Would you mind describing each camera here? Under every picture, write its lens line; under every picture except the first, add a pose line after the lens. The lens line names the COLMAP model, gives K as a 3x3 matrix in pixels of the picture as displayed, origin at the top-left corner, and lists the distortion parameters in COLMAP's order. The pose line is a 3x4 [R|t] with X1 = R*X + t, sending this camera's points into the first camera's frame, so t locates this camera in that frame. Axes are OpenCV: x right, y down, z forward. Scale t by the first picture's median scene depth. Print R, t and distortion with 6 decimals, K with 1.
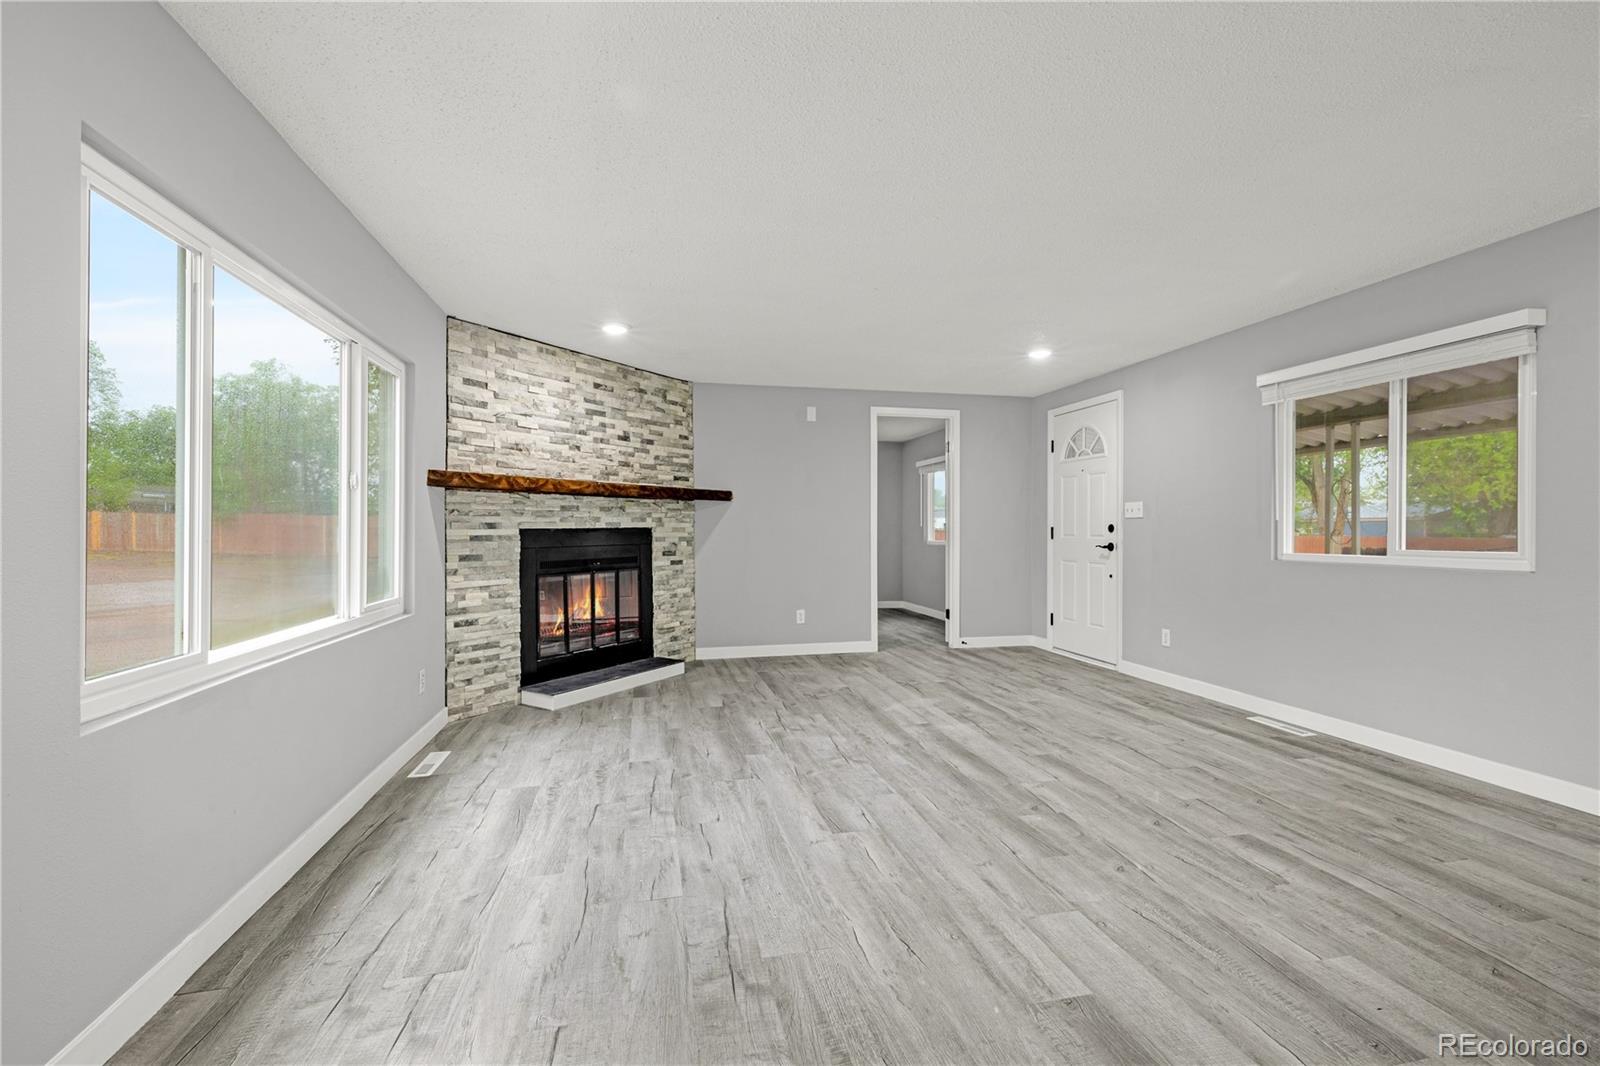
lens RADIAL K [[678.7, 0, 792.4], [0, 678.7, 530.5], [0, 0, 1]] dist [0.006672, -0.000288]
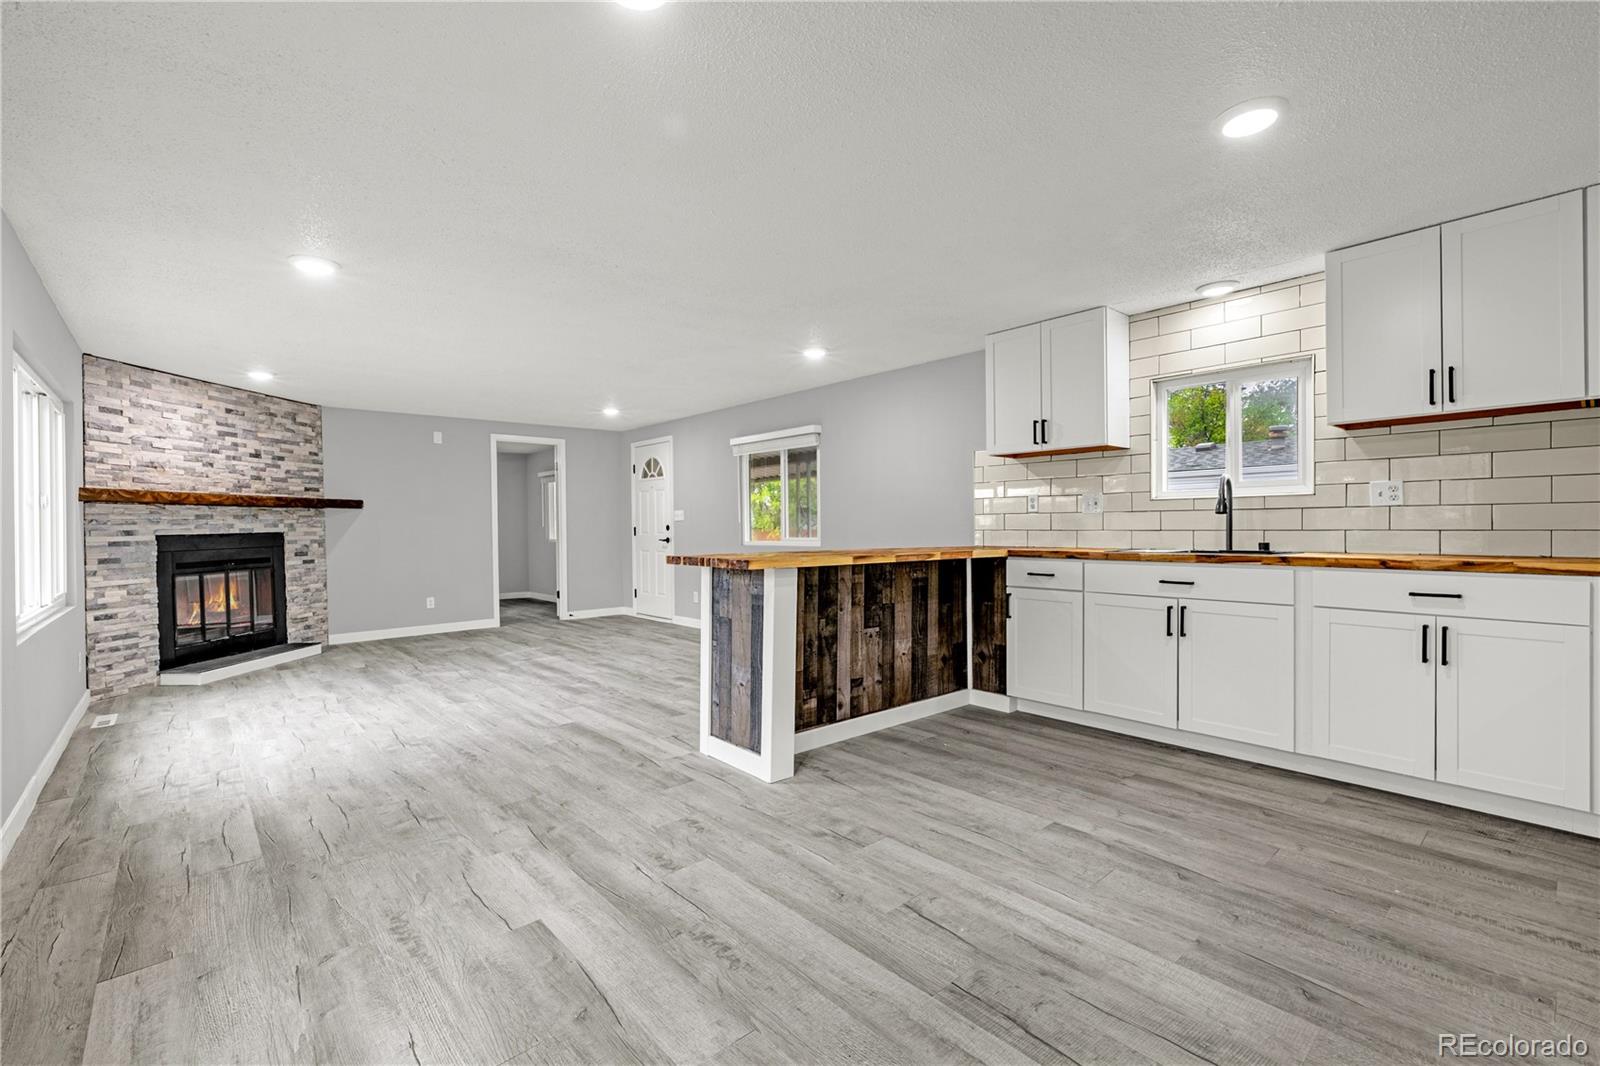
lens RADIAL K [[678.7, 0, 792.4], [0, 678.7, 530.5], [0, 0, 1]] dist [0.006672, -0.000288]
pose [[0.872954, -0.014579, 0.487584, -0.018435], [0.013314, 0.999893, 0.006061, -0.002944], [-0.487620, 0.001201, 0.873055, -0.513285]]
